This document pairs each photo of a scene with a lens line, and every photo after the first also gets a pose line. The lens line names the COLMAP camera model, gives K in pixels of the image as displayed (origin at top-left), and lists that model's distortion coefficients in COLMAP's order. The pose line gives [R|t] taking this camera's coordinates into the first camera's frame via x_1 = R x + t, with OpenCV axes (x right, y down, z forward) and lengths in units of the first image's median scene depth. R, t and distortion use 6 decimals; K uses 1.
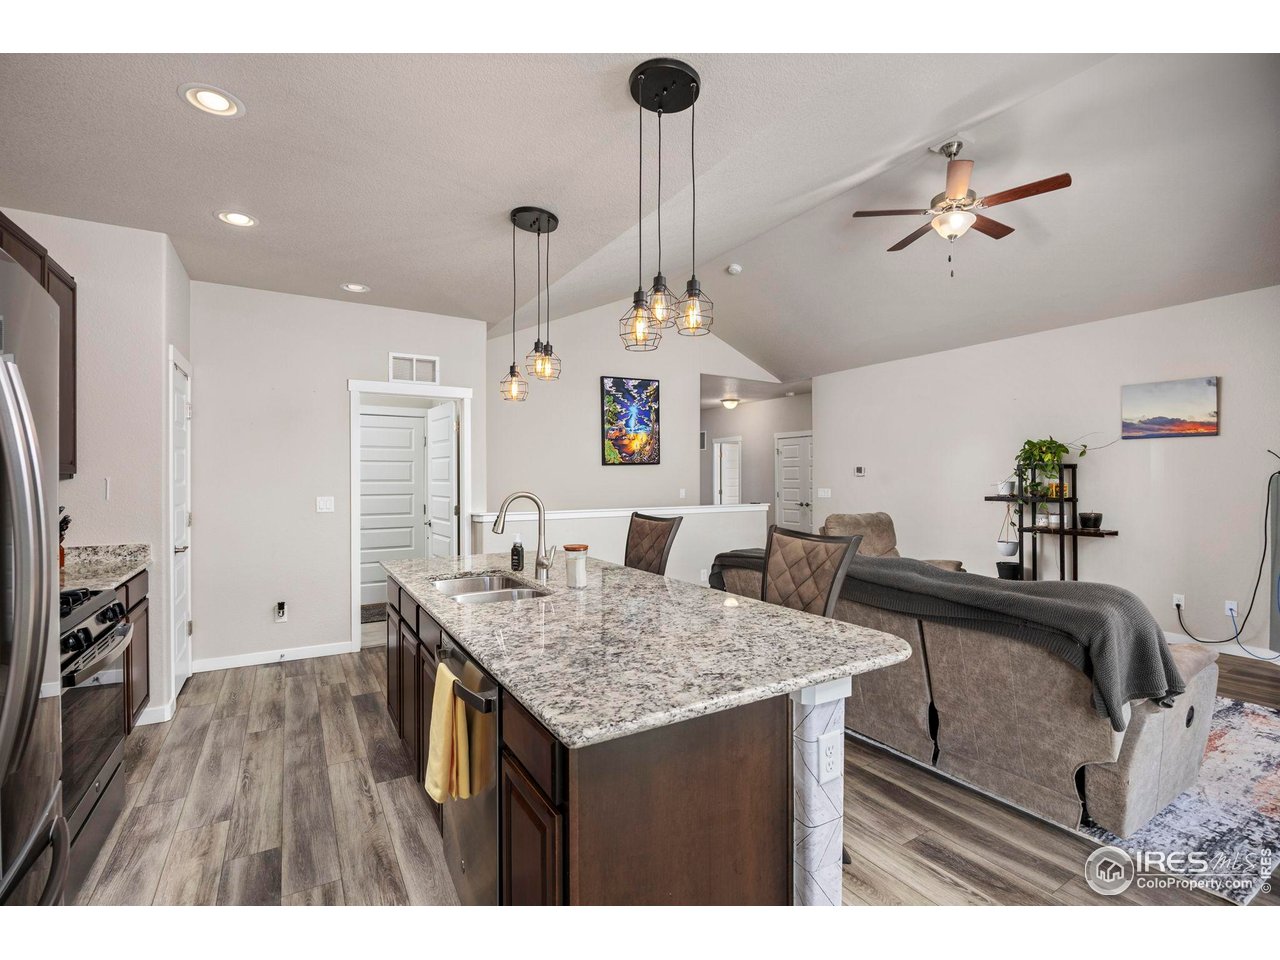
lens RADIAL K [[587.3, 0, 640.0], [0, 587.3, 480.0], [0, 0, 1]] dist [0.000430, 0.001033]
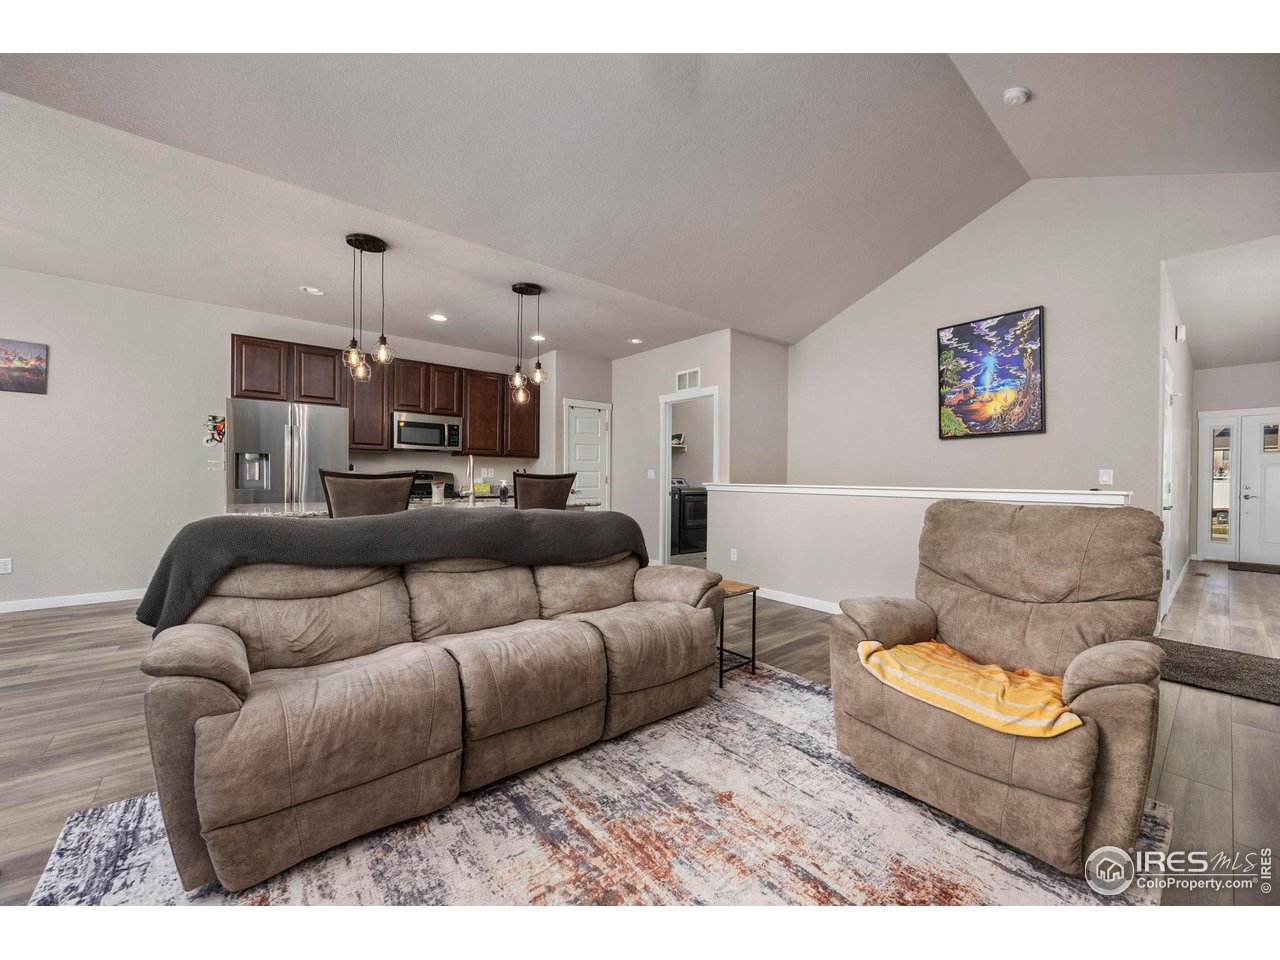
lens RADIAL K [[492.5, 0, 638.7], [0, 492.5, 479.7], [0, 0, 1]] dist [-0.000293, -0.000129]
pose [[0.149179, 0.004991, -0.988798, 0.532885], [-0.018941, 0.999818, 0.002189, 0.035205], [0.988629, 0.018402, 0.149247, 0.487318]]
